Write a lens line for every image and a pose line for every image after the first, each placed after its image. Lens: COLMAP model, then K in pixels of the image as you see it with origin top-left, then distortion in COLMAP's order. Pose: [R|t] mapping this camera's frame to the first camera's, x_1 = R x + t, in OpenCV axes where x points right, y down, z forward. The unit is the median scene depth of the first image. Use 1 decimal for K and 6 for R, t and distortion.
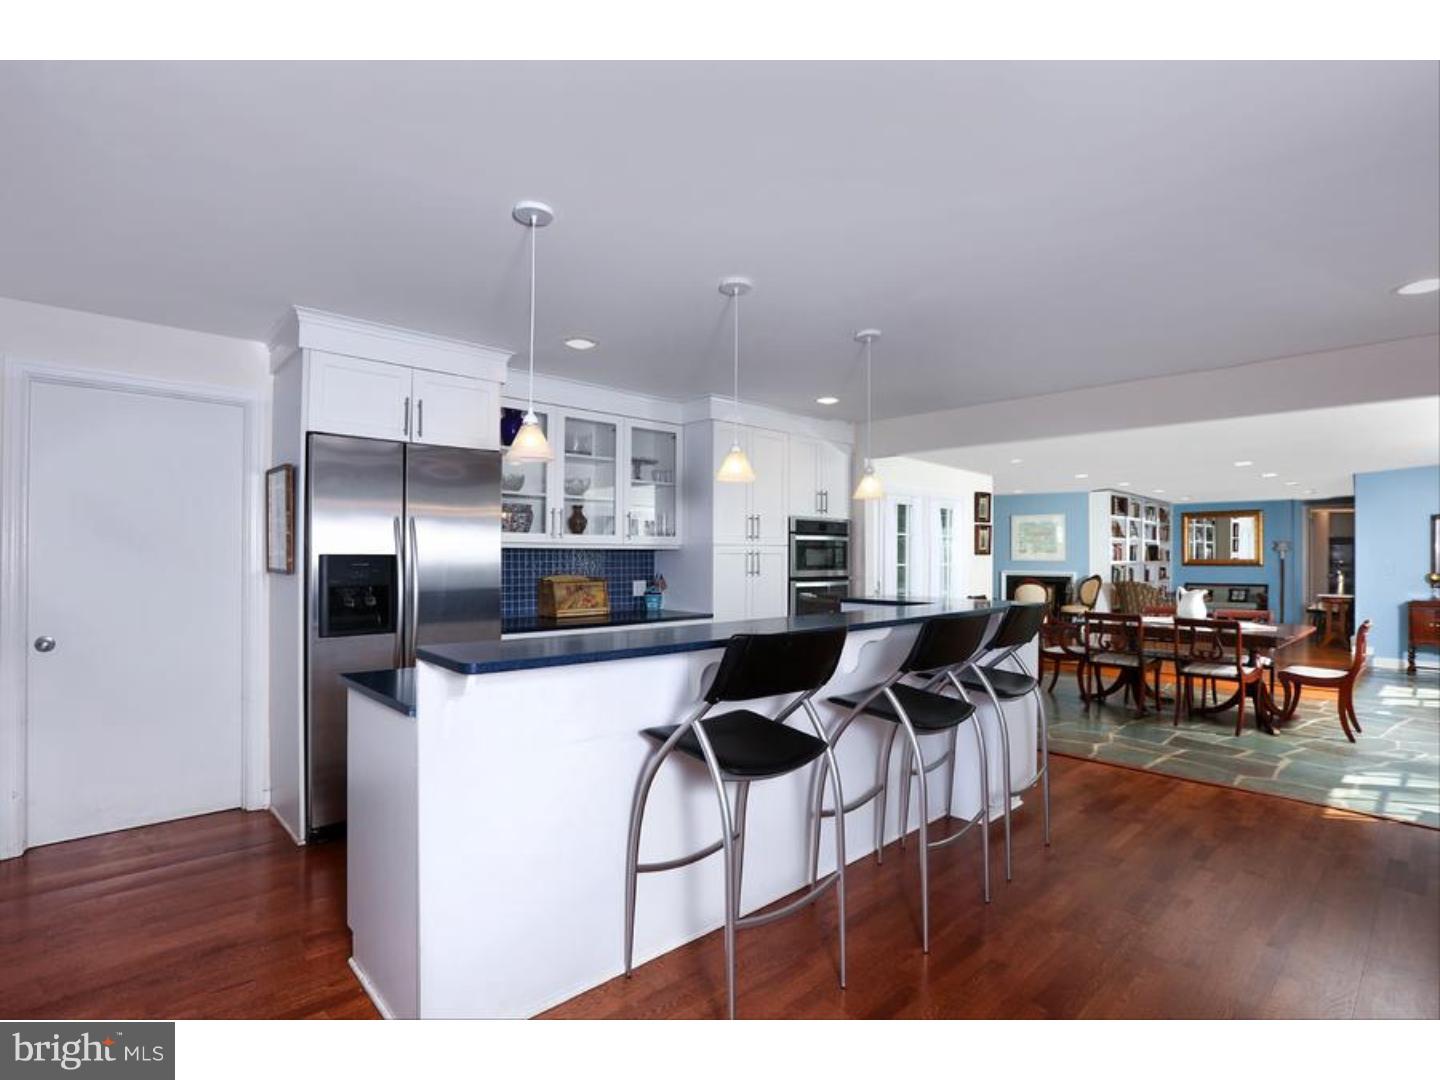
lens RADIAL K [[725.3, 0, 720.0], [0, 725.3, 540.0], [0, 0, 1]] dist [-0.001877, 0.000236]
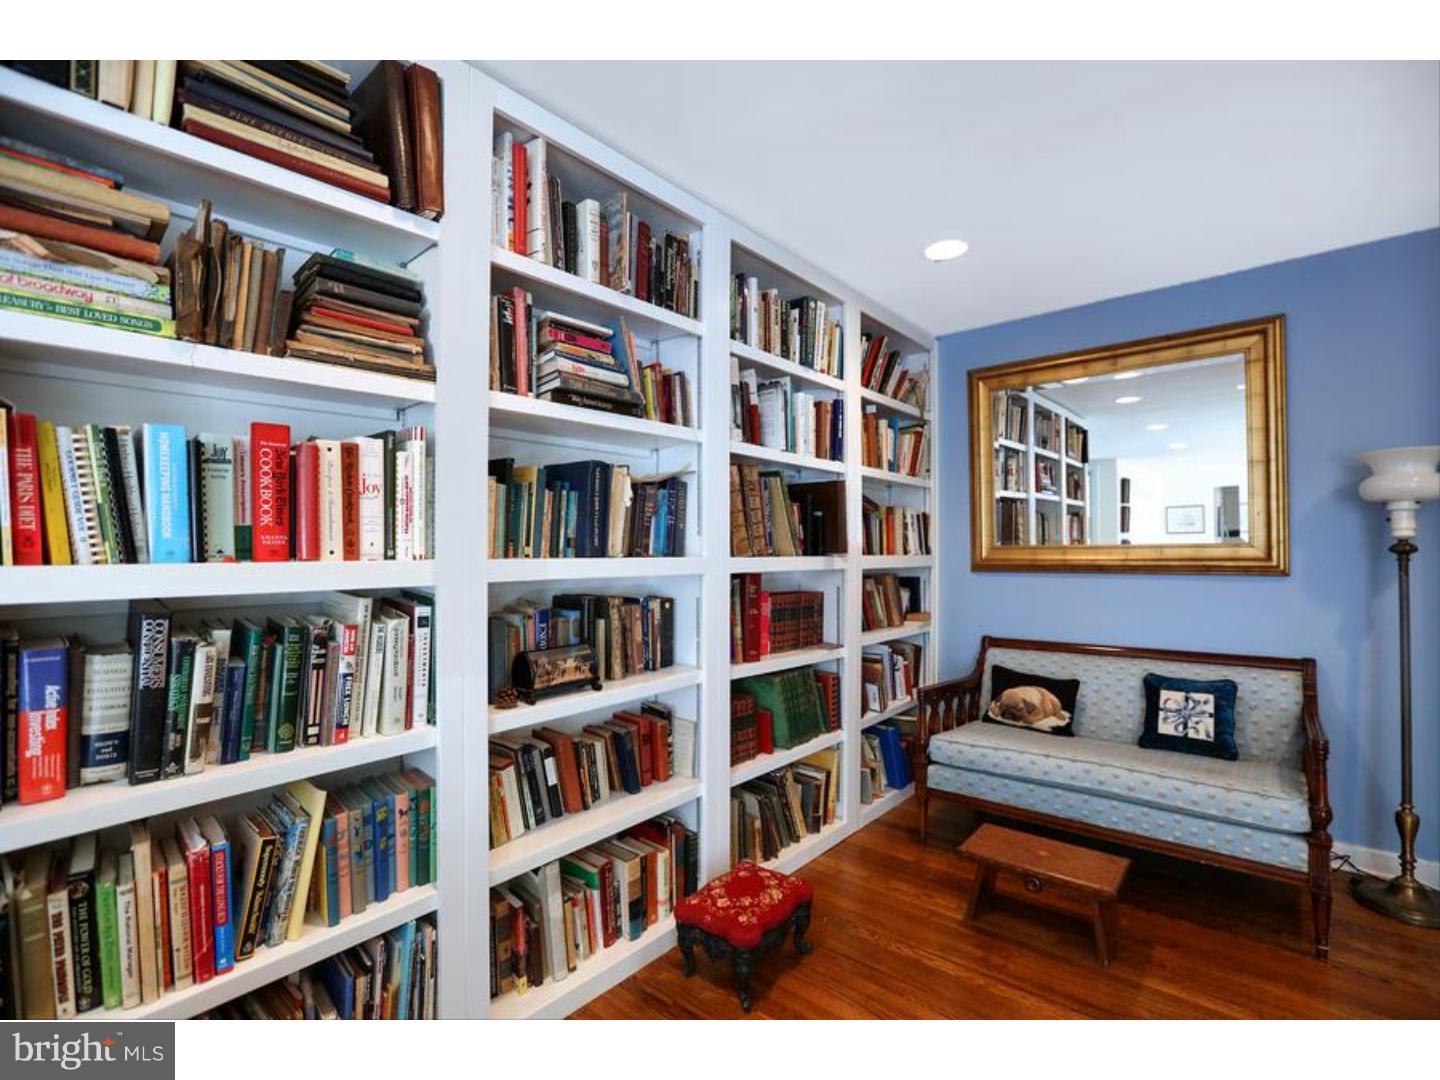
lens RADIAL K [[691.1, 0, 720.0], [0, 691.1, 540.0], [0, 0, 1]] dist [-0.066103, 0.027973]
pose [[0.994940, -0.009292, 0.100038, 0.558088], [0.008340, 0.999916, 0.009933, 0.022334], [-0.100122, -0.009048, 0.994934, 0.814786]]
